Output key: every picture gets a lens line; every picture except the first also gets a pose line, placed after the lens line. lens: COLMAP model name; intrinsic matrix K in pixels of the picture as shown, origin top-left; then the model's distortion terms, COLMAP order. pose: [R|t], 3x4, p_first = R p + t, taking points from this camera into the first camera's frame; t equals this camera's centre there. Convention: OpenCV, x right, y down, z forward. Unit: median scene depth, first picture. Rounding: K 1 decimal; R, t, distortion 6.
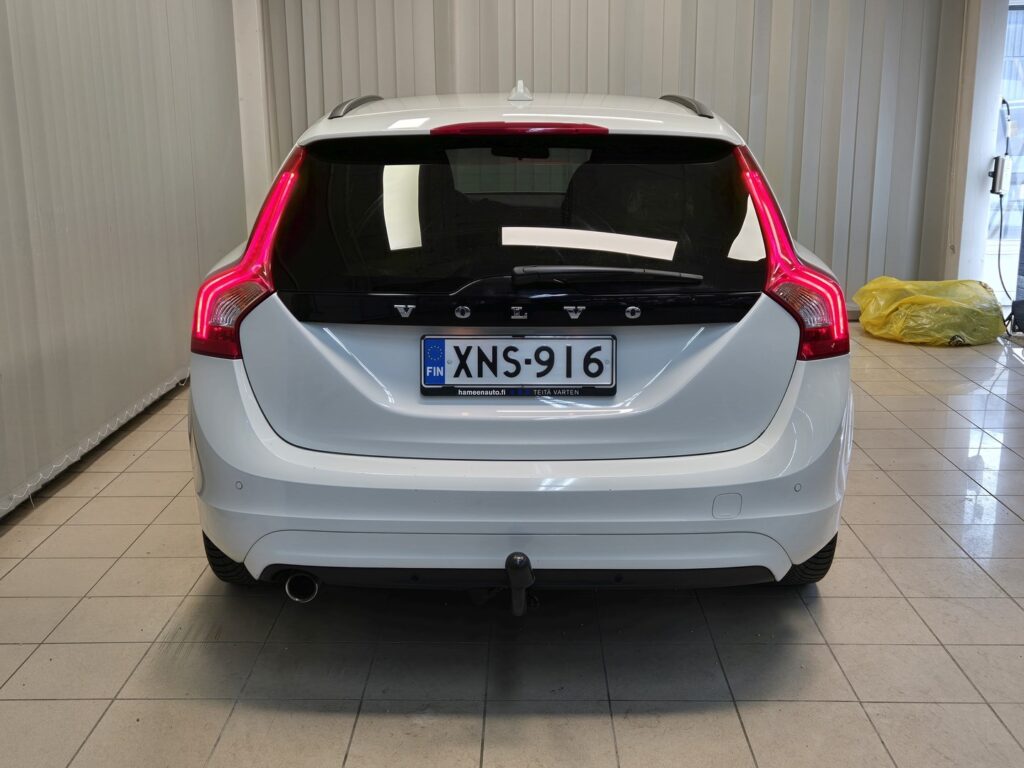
lens RADIAL K [[1095.6, 0, 504.2], [0, 1095.6, 383.0], [0, 0, 1]] dist [0.057042, 0.000000]
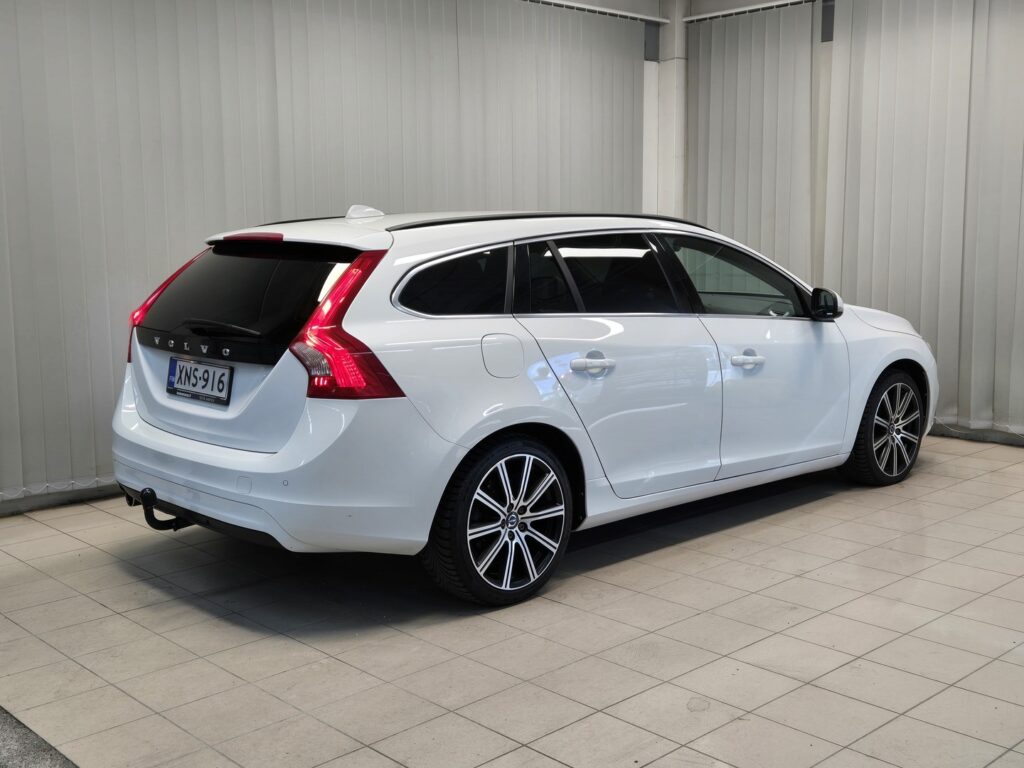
lens RADIAL K [[1095.6, 0, 512.1], [0, 1095.6, 383.0], [0, 0, 1]] dist [0.057042, 0.000000]
pose [[0.704240, 0.098933, -0.703035, 1.476588], [-0.164268, 0.986079, -0.025787, -0.046143], [0.690697, 0.133646, 0.710688, 0.163360]]
